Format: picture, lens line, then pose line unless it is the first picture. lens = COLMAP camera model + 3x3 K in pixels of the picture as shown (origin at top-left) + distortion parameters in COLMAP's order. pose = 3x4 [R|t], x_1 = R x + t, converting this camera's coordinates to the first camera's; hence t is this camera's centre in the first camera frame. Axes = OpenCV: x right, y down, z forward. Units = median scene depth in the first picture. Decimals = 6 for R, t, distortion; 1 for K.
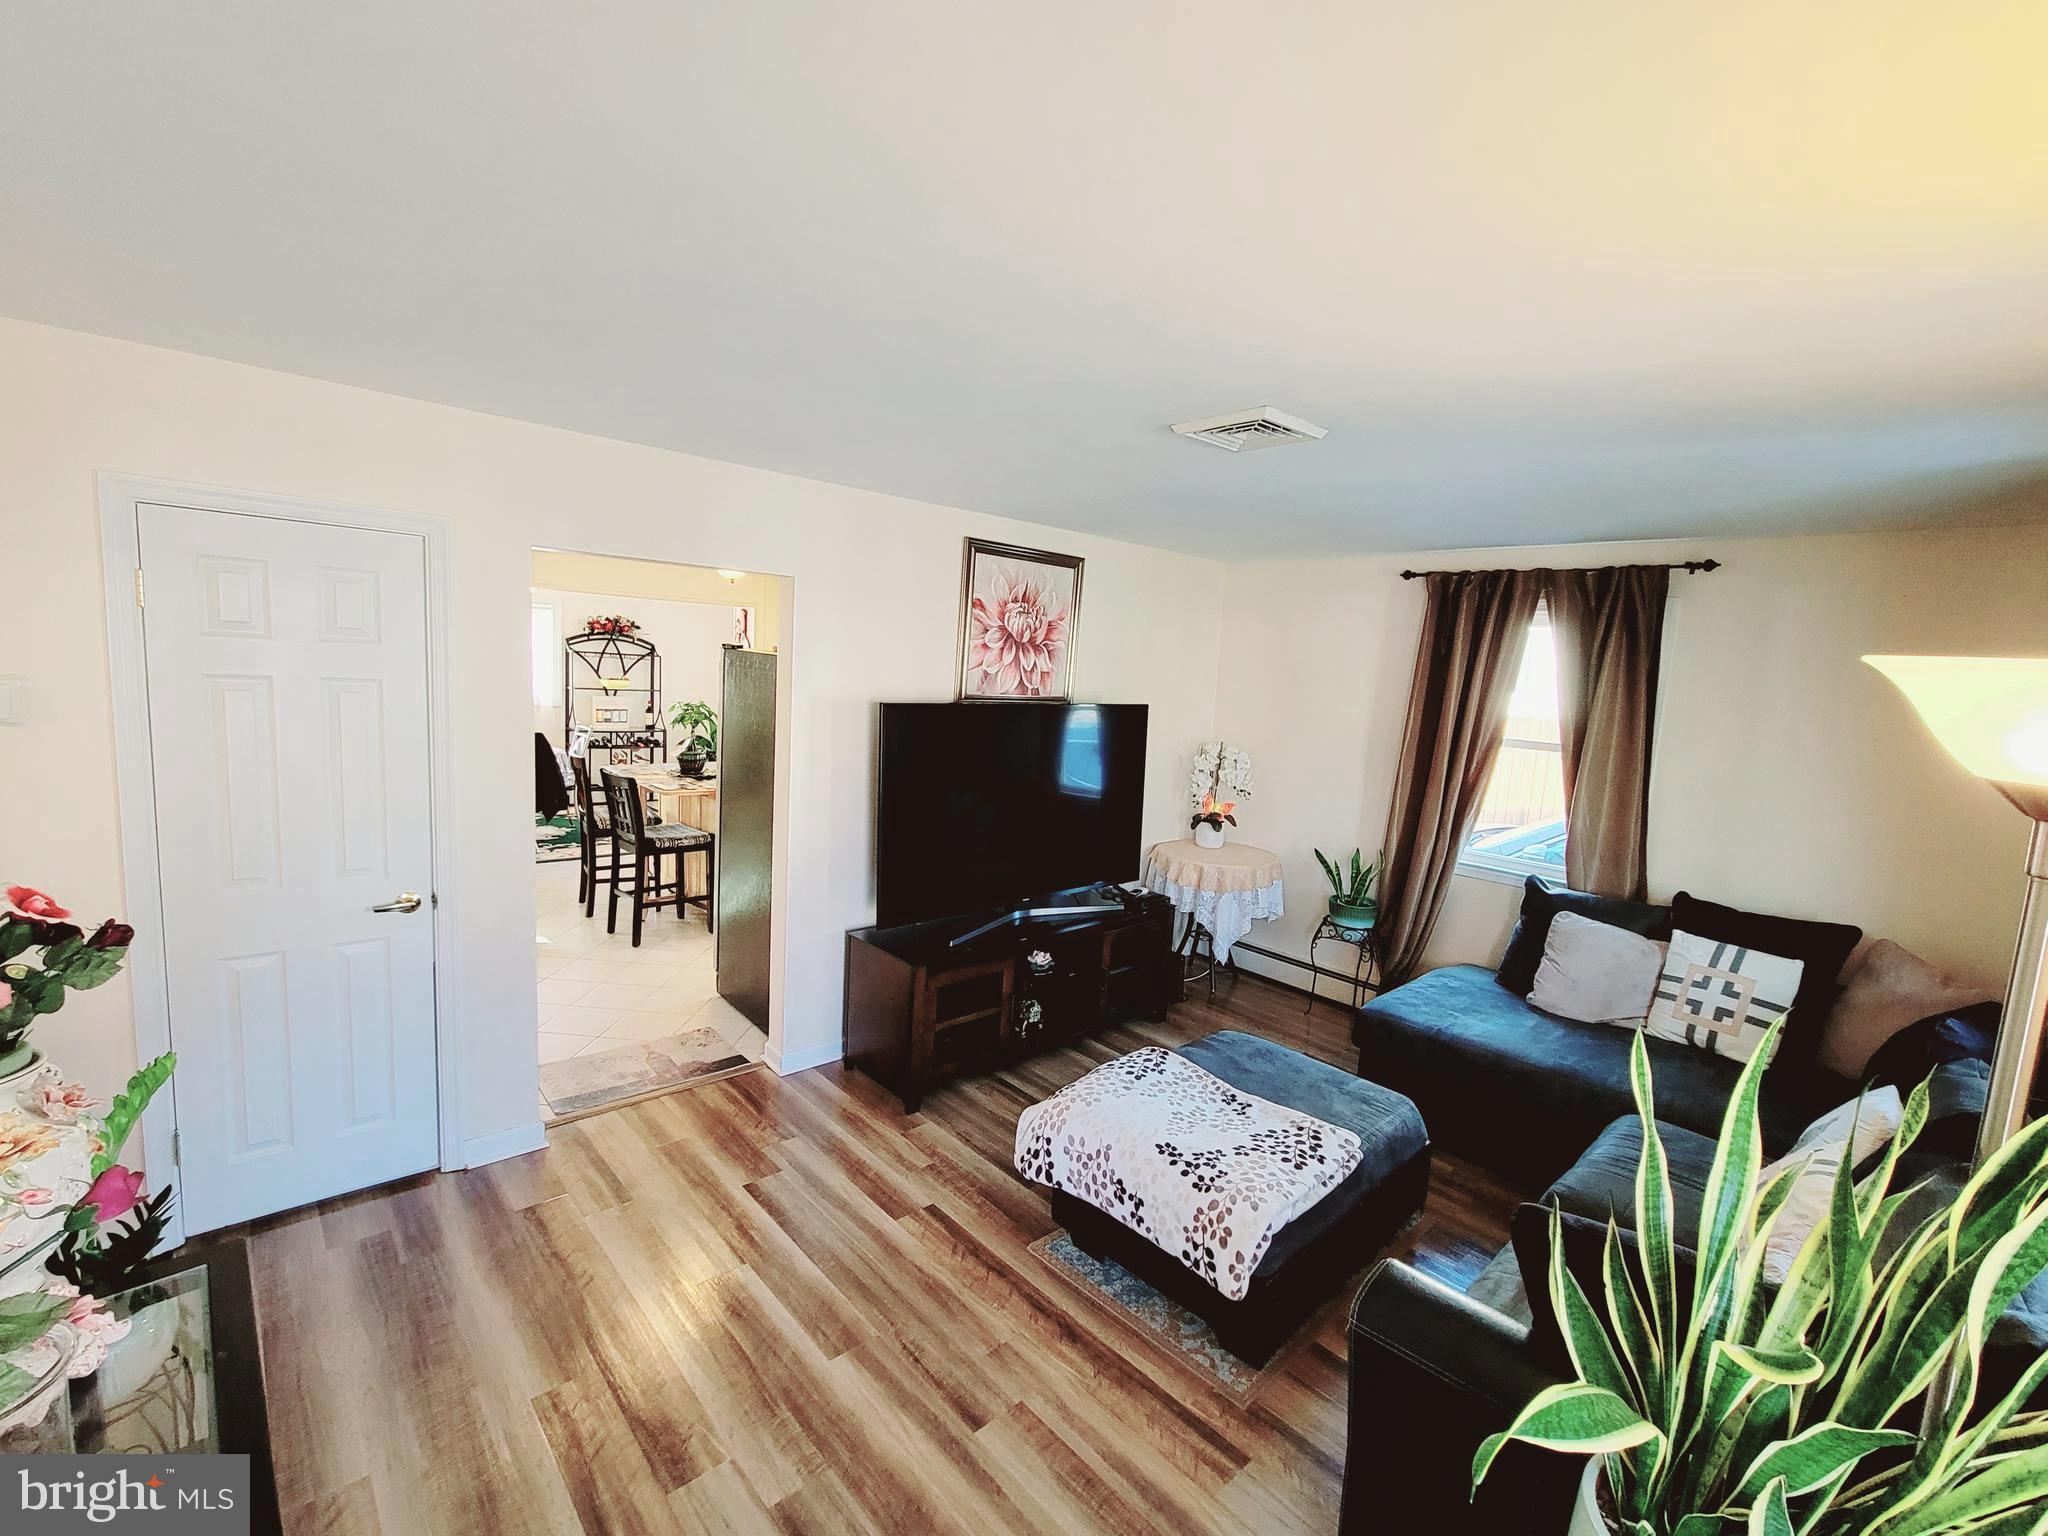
lens RADIAL K [[887.5, 0, 1034.7], [0, 887.5, 777.6], [0, 0, 1]] dist [0.000106, -0.000147]
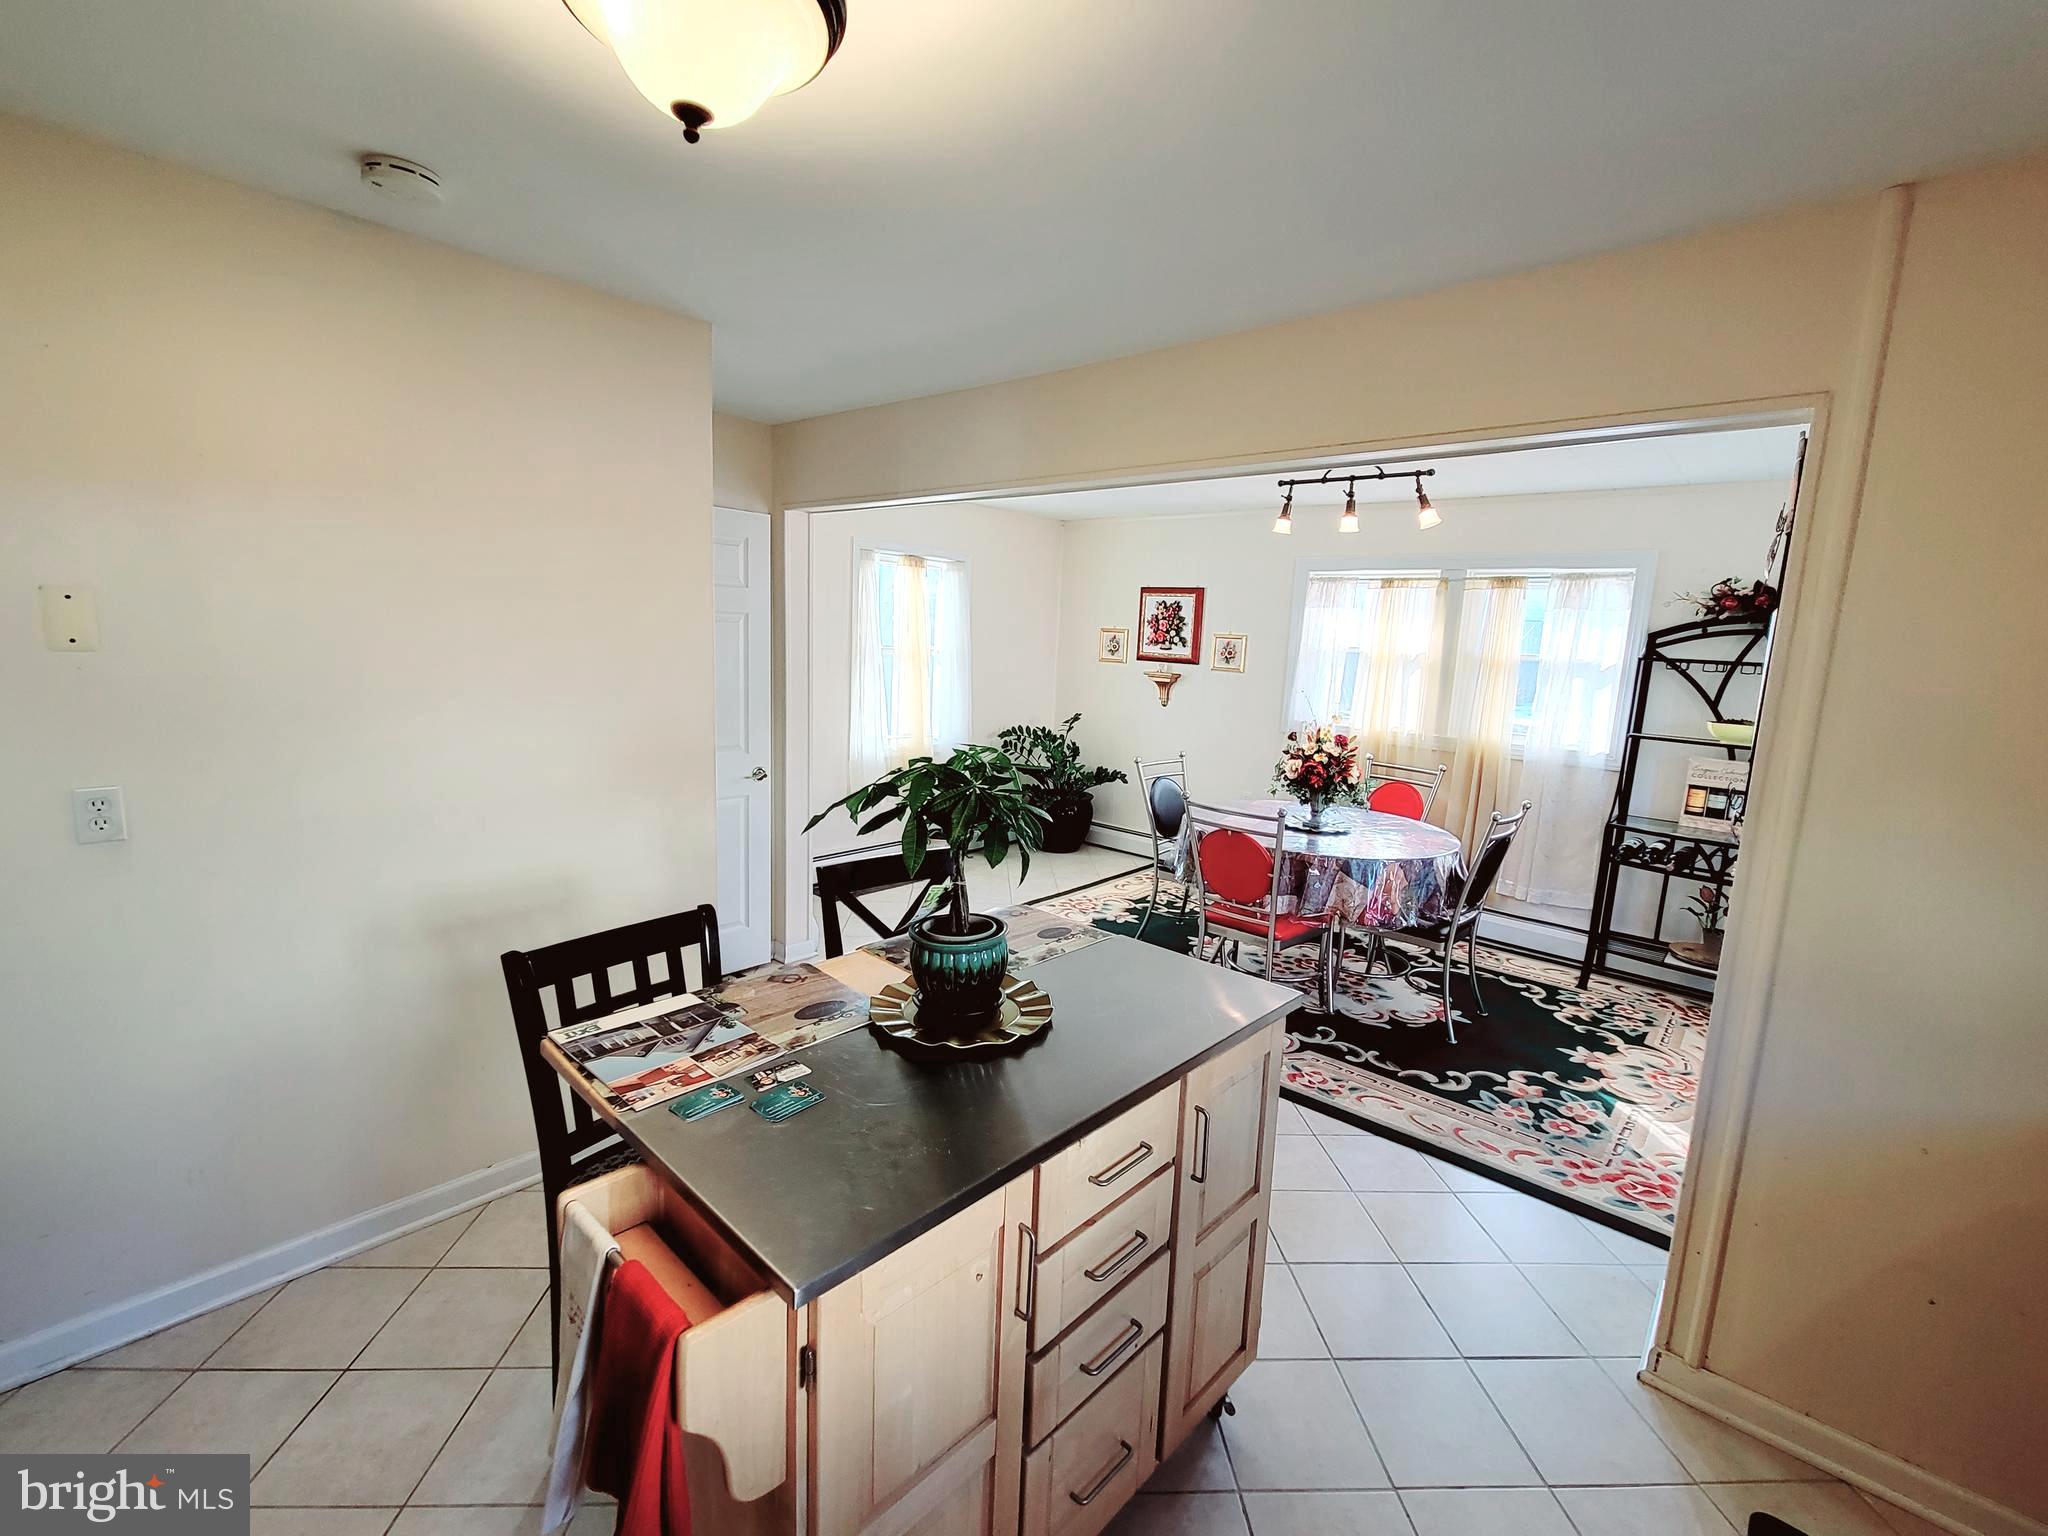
lens RADIAL K [[887.5, 0, 1034.7], [0, 887.5, 777.6], [0, 0, 1]] dist [0.000106, -0.000147]
pose [[0.100811, 0.100295, -0.989837, -0.176191], [-0.166107, 0.982638, 0.082648, -0.146224], [0.980941, 0.156087, 0.115720, 1.433761]]
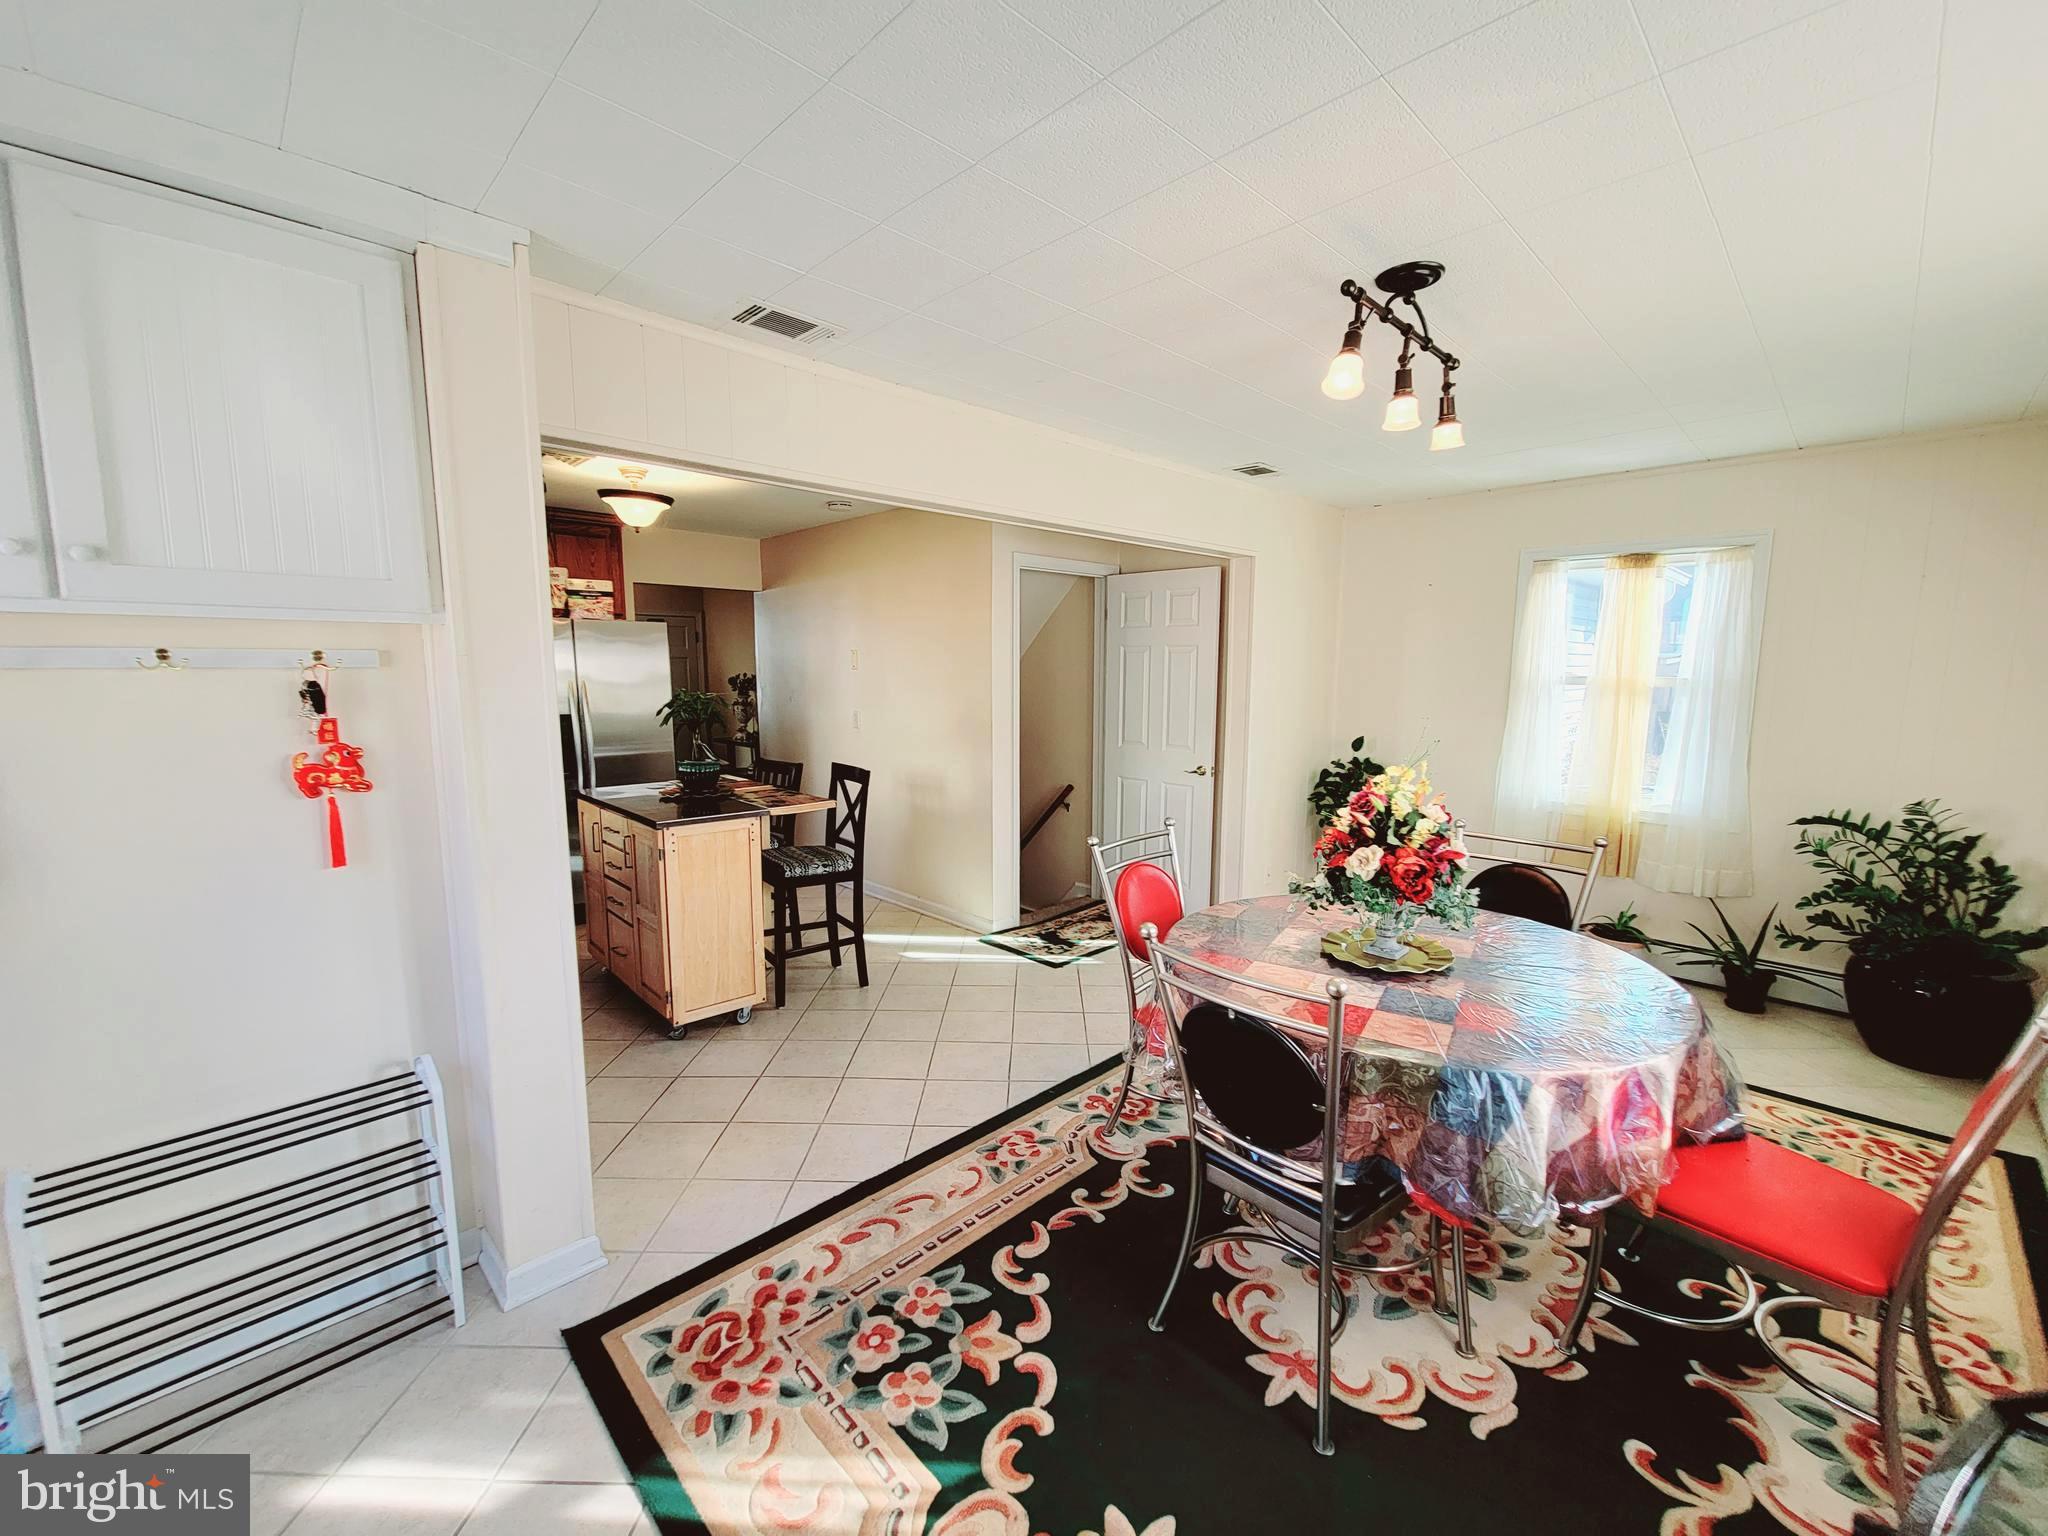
lens RADIAL K [[831.6, 0, 1024.2], [0, 831.6, 779.4], [0, 0, 1]] dist [-0.000814, -0.000569]
pose [[-0.997526, -0.061491, -0.034082, -0.903593], [-0.068337, 0.961947, 0.264553, -0.300714], [0.016517, 0.266227, -0.963769, 2.387214]]
